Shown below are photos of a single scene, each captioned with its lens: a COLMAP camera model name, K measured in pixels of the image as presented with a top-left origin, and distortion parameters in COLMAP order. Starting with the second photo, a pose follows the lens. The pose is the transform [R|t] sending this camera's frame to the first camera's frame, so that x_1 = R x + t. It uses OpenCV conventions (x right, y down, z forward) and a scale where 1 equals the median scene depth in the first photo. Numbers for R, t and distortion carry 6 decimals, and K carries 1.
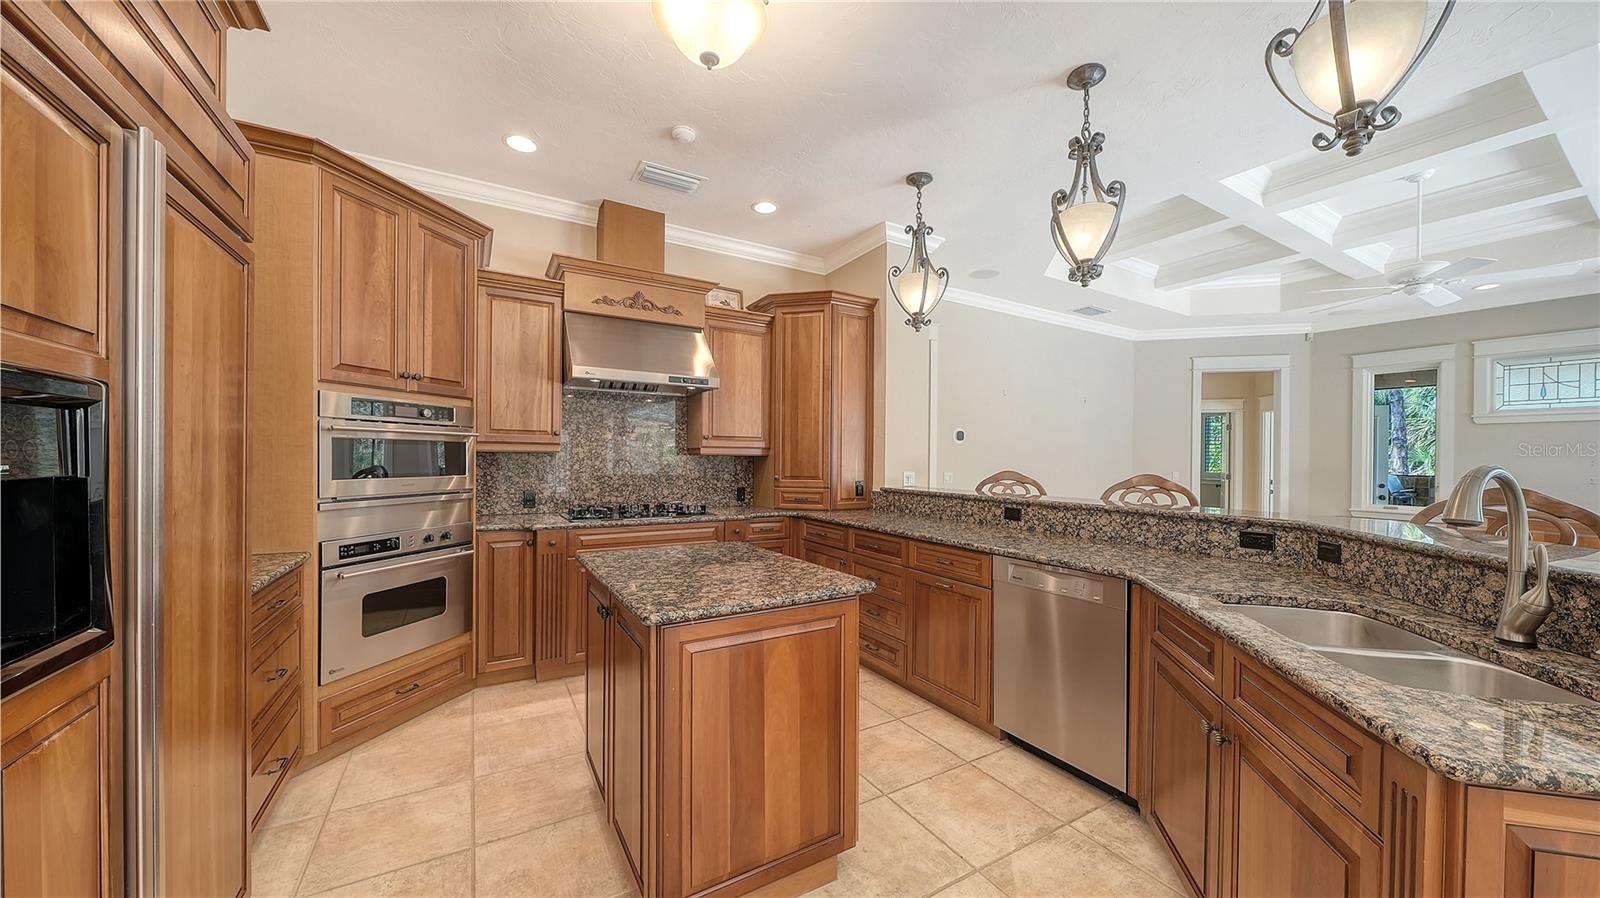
lens RADIAL K [[561.9, 0, 800.9], [0, 561.9, 461.1], [0, 0, 1]] dist [-0.001486, -0.000148]
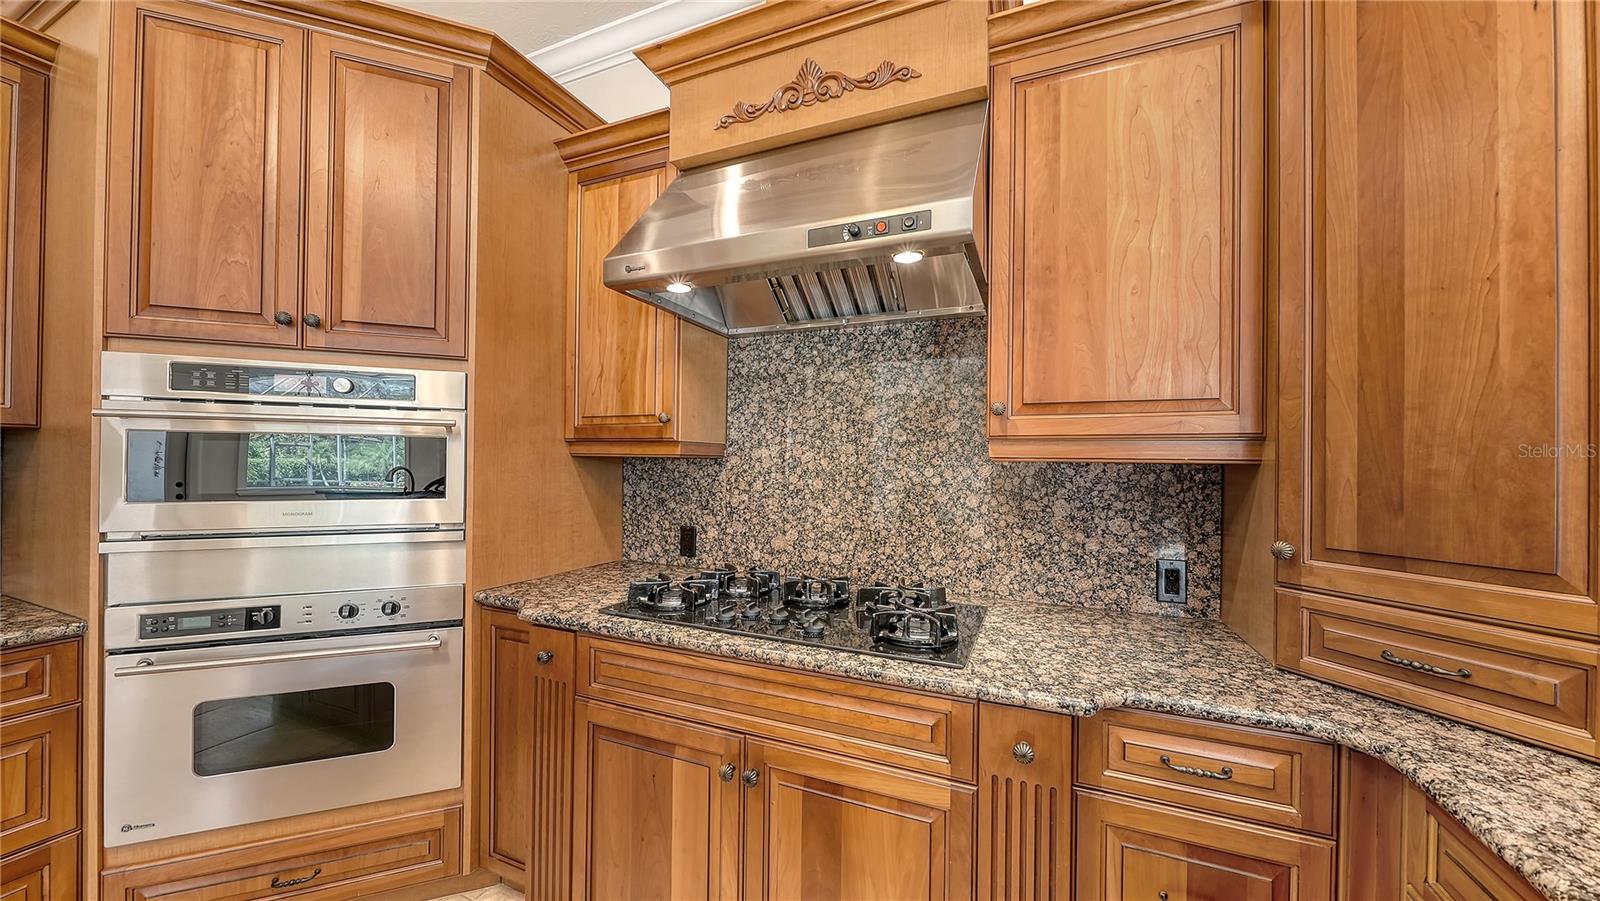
lens RADIAL K [[563.9, 0, 800.0], [0, 563.9, 457.6], [0, 0, 1]] dist [0.000466, 0.000025]
pose [[0.588757, -0.012820, -0.808209, 0.037864], [-0.009205, 0.999703, -0.022563, -0.004080], [0.808258, 0.020724, 0.588464, 0.761460]]
